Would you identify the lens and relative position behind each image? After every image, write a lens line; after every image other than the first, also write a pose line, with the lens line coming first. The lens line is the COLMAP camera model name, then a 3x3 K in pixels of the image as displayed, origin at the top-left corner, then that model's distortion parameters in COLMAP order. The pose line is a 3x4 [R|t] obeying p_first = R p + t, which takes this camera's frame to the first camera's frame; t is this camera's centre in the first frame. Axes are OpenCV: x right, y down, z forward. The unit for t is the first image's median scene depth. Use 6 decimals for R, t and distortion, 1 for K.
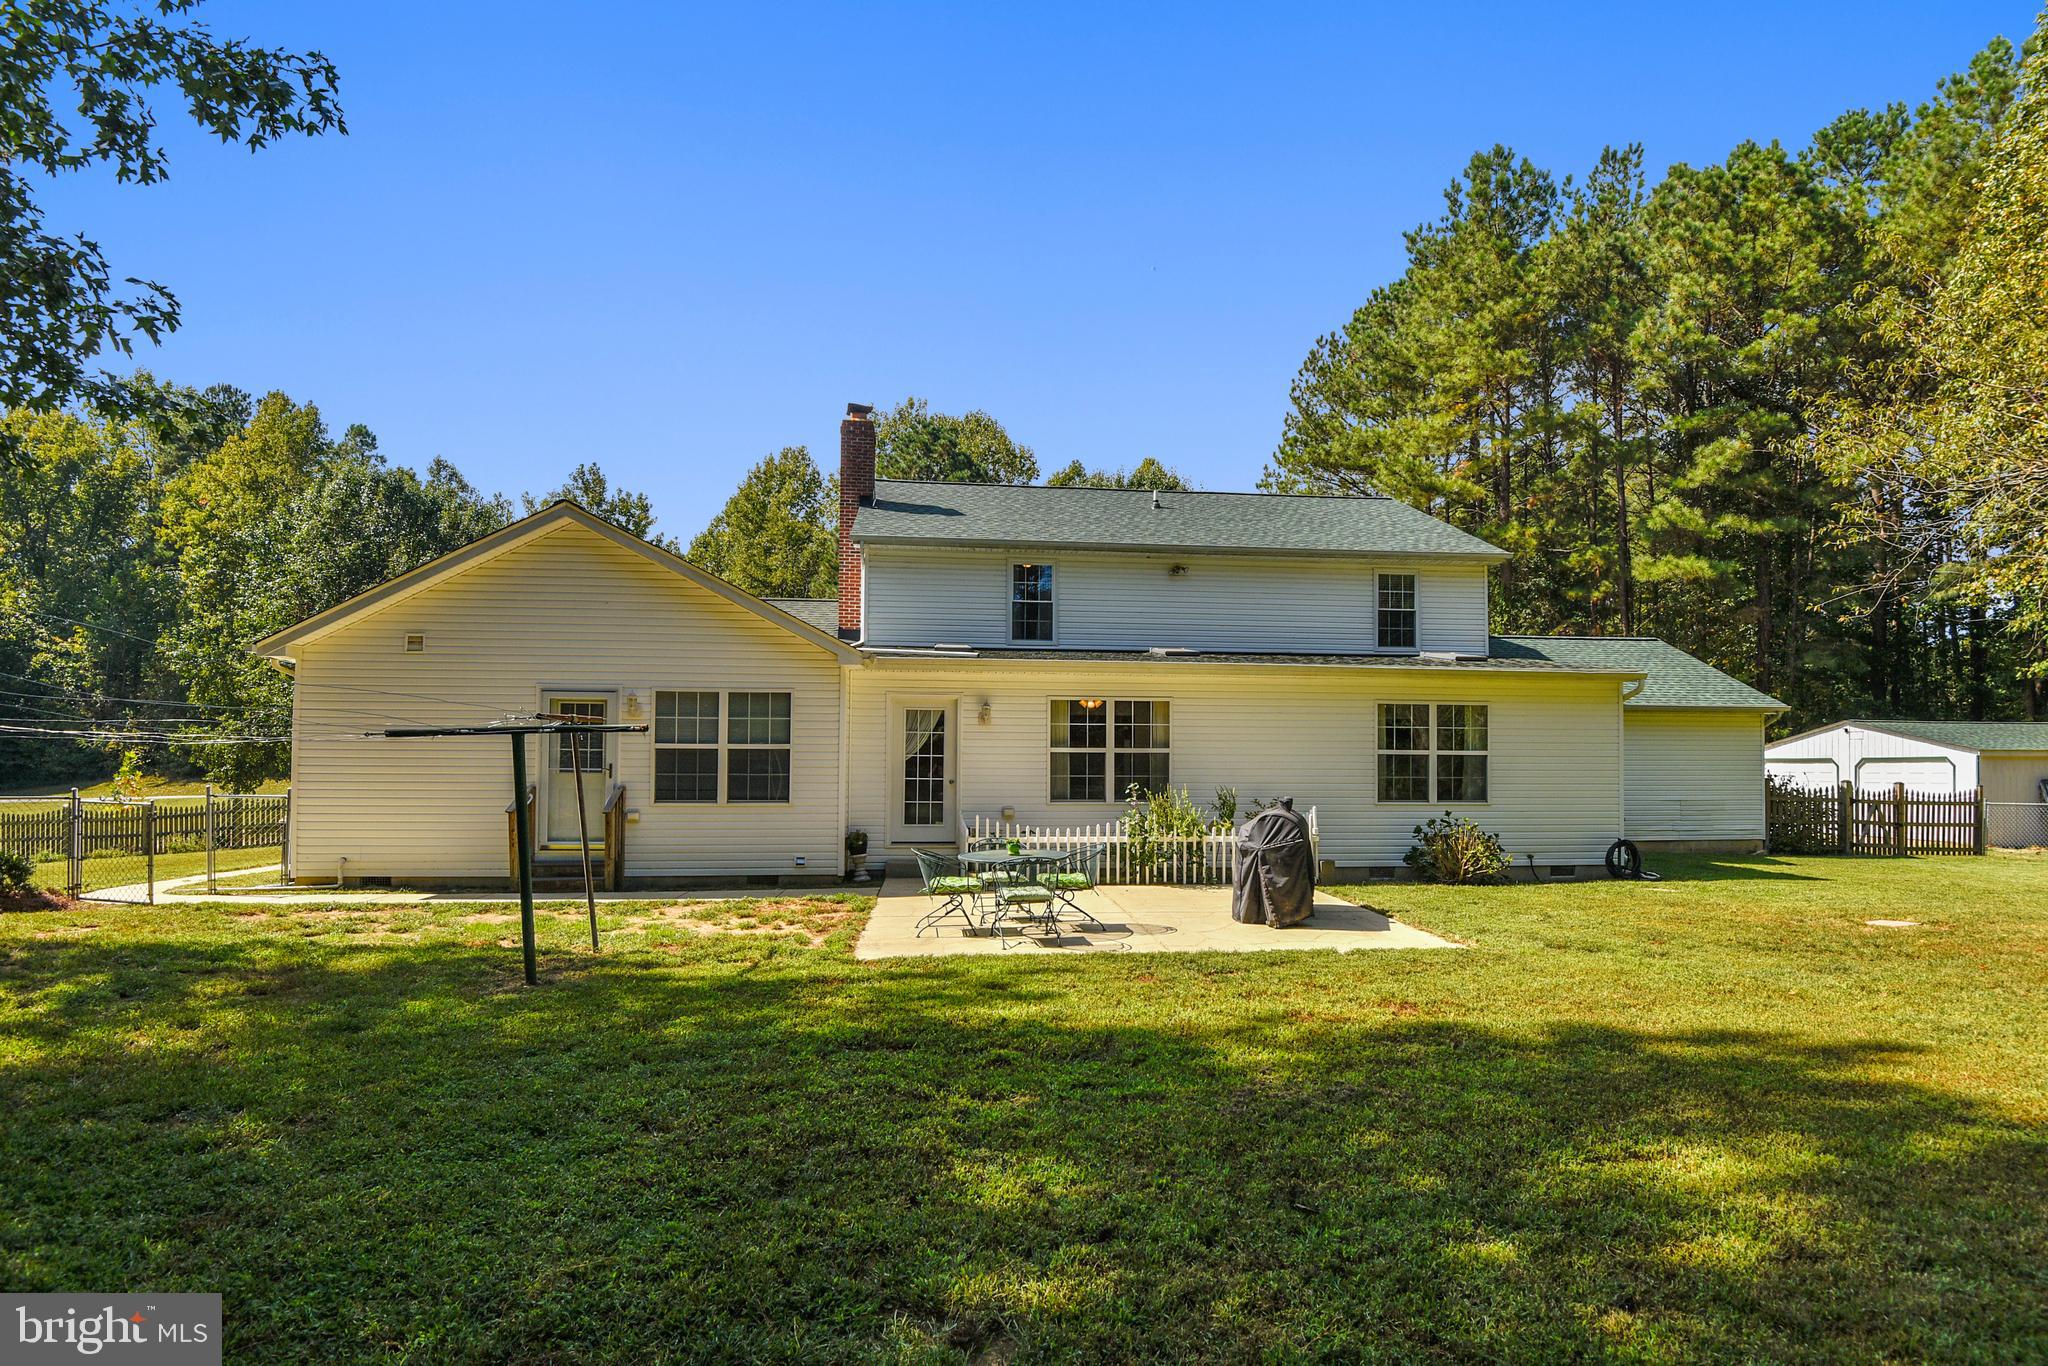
lens RADIAL K [[943.5, 0, 1038.6], [0, 943.5, 765.2], [0, 0, 1]] dist [-0.021307, -0.007533]
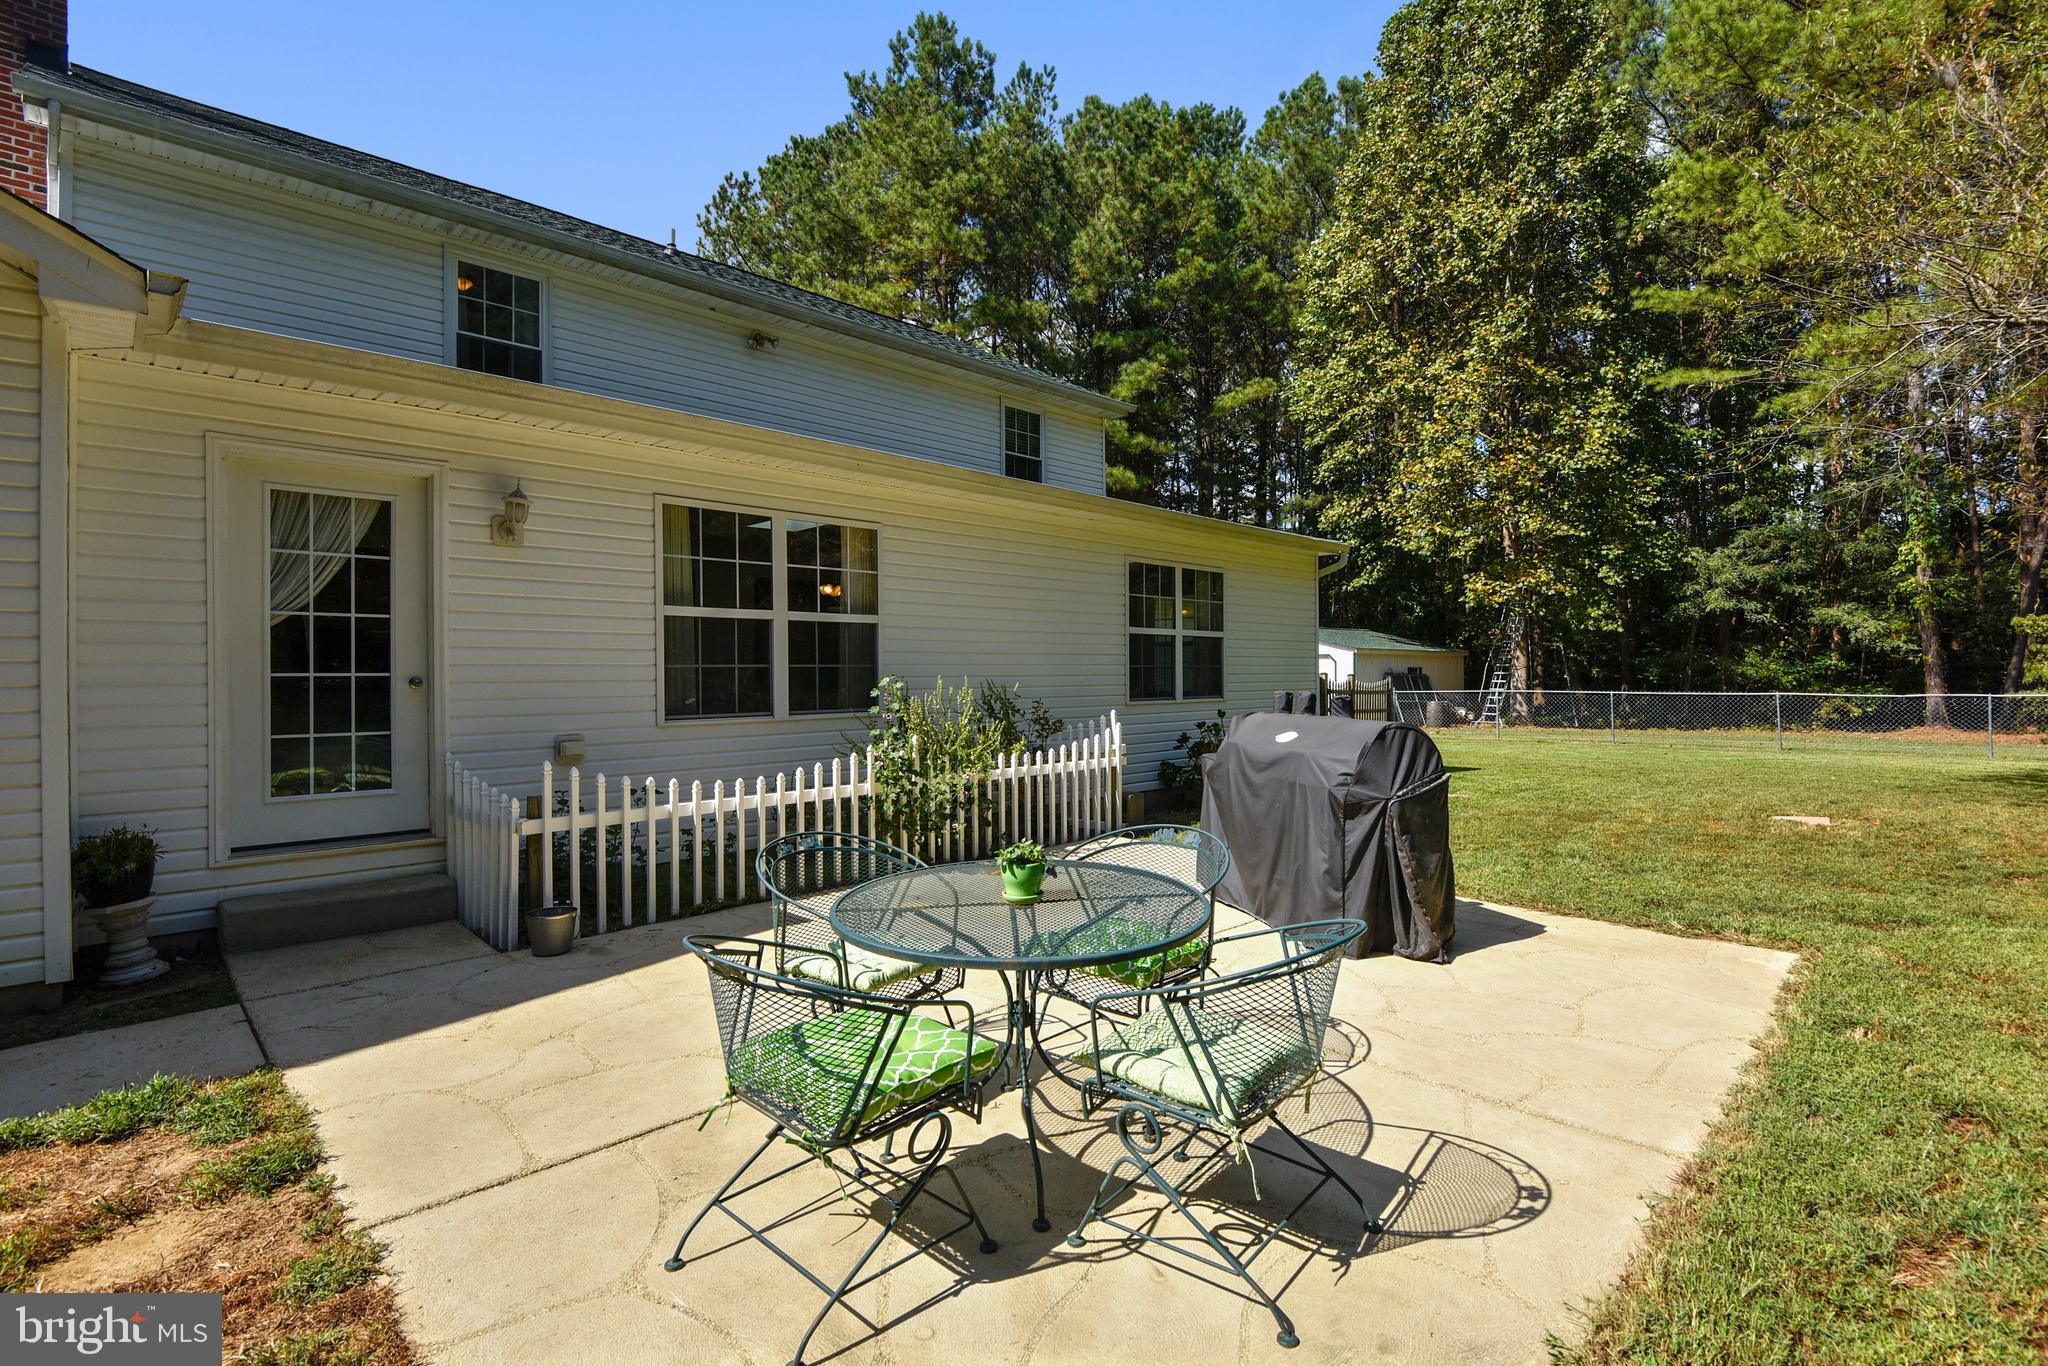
lens RADIAL K [[943.5, 0, 1026.3], [0, 943.5, 692.3], [0, 0, 1]] dist [-0.021307, -0.007533]
pose [[0.777300, -0.023419, 0.628694, -0.103579], [0.012541, 0.999685, 0.021733, 0.012454], [-0.629005, -0.009008, 0.777349, 0.391134]]
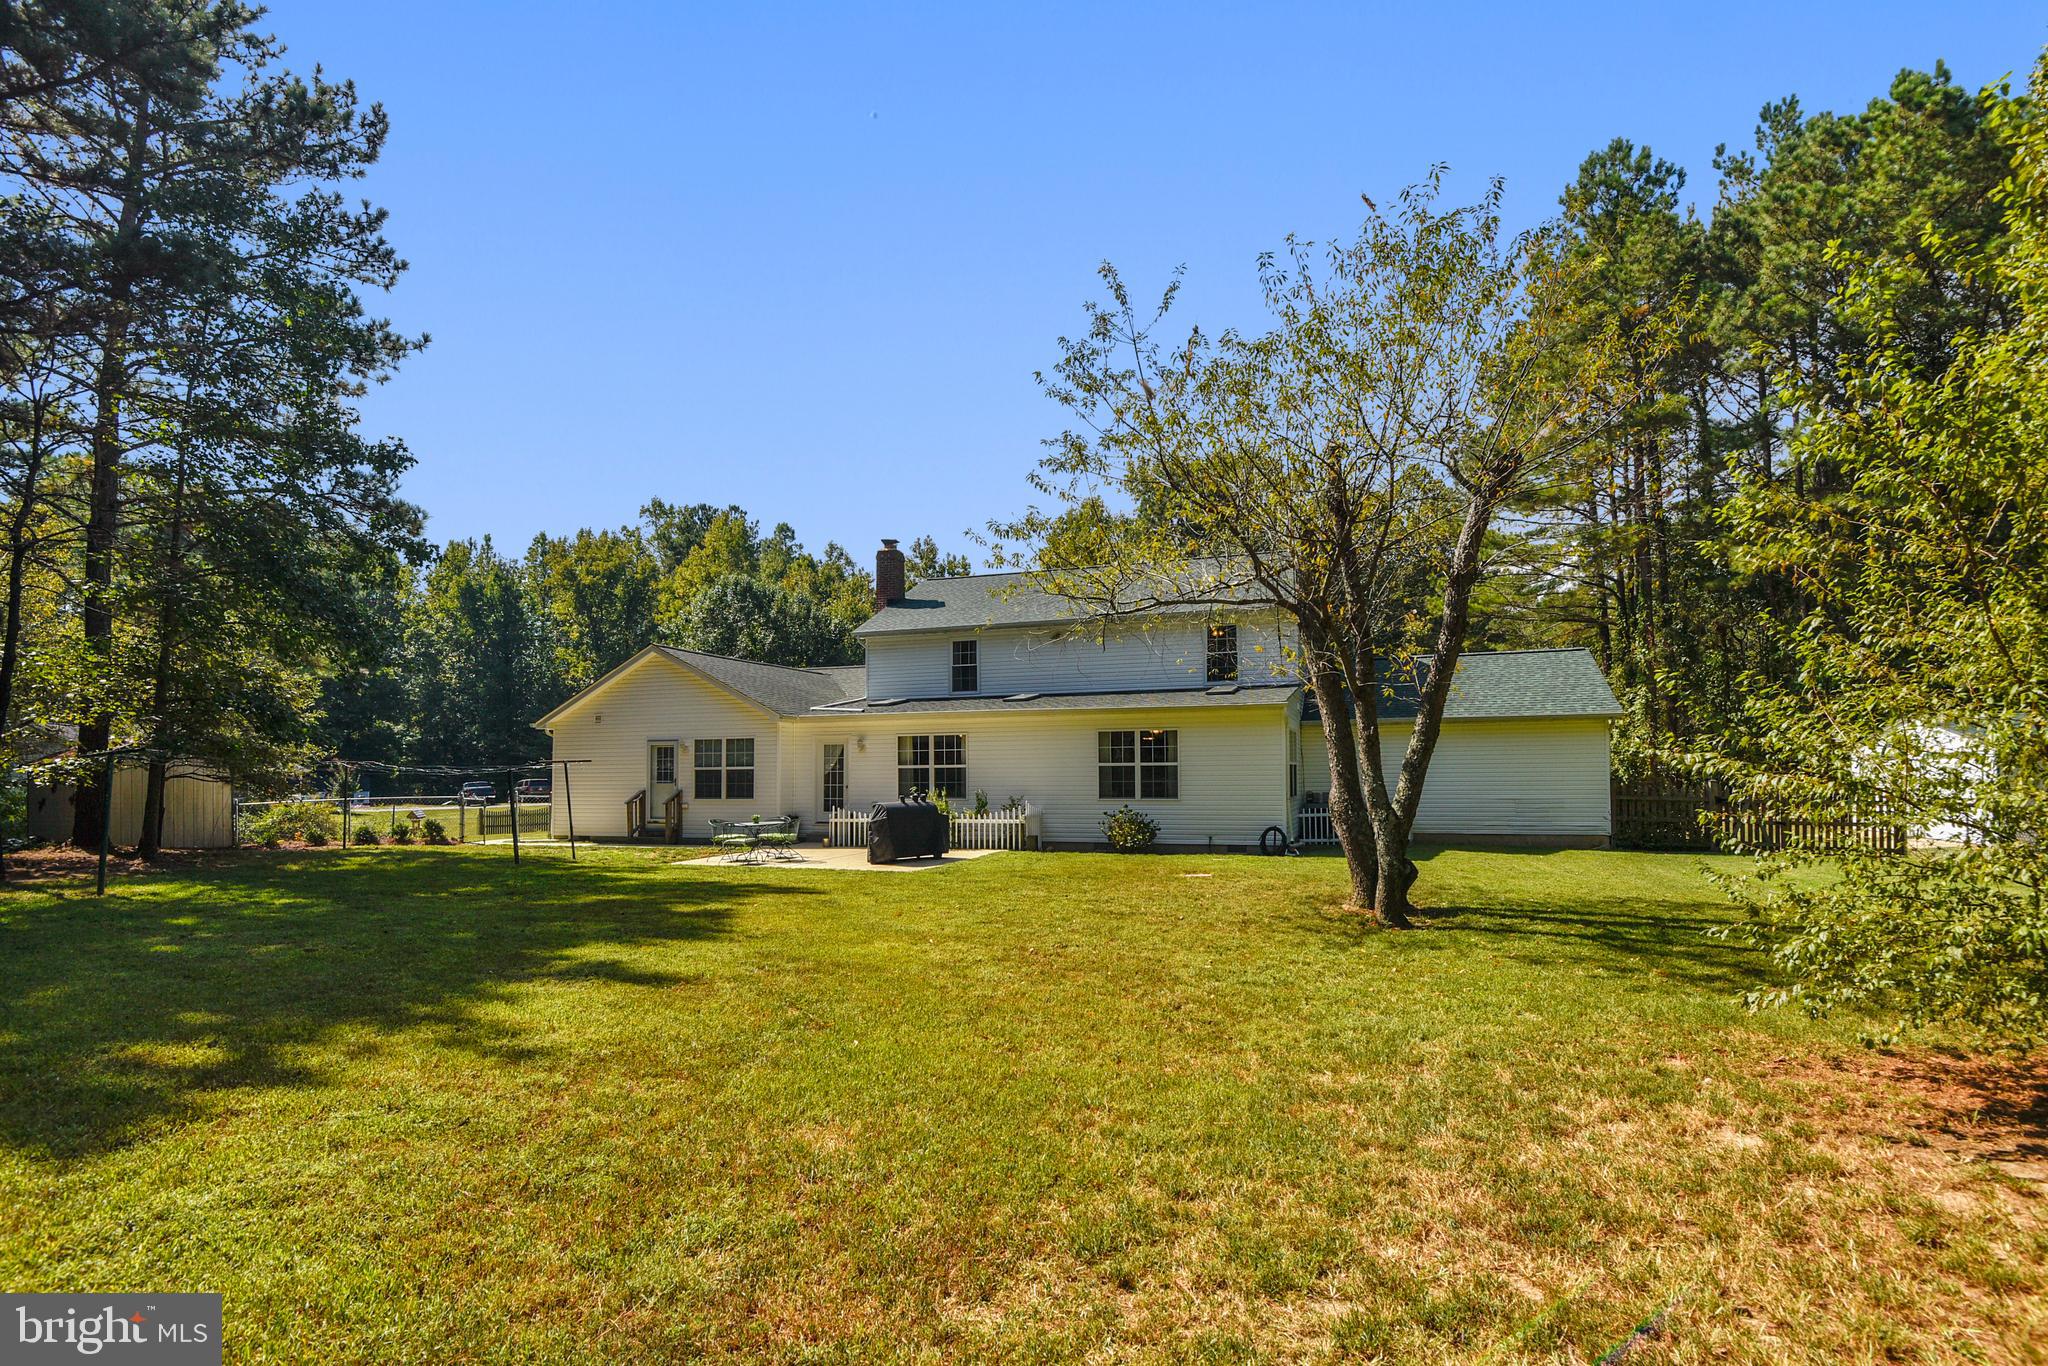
lens RADIAL K [[943.5, 0, 1055.4], [0, 943.5, 763.8], [0, 0, 1]] dist [-0.021307, -0.007533]
pose [[0.910547, -0.016645, -0.413070, 0.697054], [0.014221, 0.999859, -0.008941, -0.002096], [0.413161, 0.002267, 0.910655, -0.280467]]
